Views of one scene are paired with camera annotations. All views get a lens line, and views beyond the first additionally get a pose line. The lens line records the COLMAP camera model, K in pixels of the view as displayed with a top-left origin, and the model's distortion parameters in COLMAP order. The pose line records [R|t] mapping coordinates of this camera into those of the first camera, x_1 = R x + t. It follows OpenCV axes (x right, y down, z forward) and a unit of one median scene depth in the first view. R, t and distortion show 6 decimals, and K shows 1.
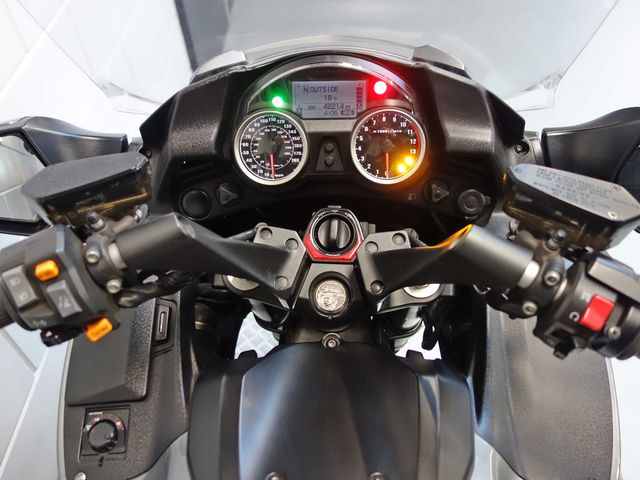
lens RADIAL K [[562.0, 0, 323.0], [0, 562.0, 242.4], [0, 0, 1]] dist [-0.001425, 0.006309]
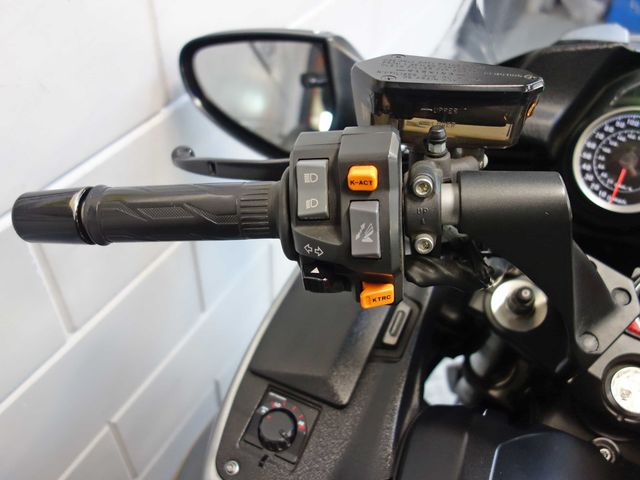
lens RADIAL K [[562.0, 0, 323.0], [0, 562.0, 242.4], [0, 0, 1]] dist [-0.001425, 0.006309]
pose [[0.886286, 0.376171, -0.270171, -0.204553], [-0.394335, 0.918856, -0.014237, 0.090310], [0.242893, 0.119156, 0.962707, 0.233220]]
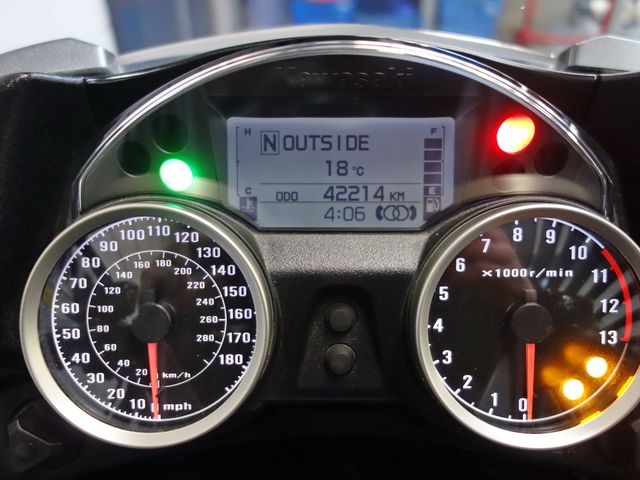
lens RADIAL K [[562.0, 0, 323.0], [0, 562.0, 242.4], [0, 0, 1]] dist [-0.001425, 0.006309]
pose [[0.998052, 0.013916, 0.060823, -0.018490], [-0.002430, 0.982741, -0.184972, -0.154814], [-0.062348, 0.184463, 0.980860, 0.689875]]
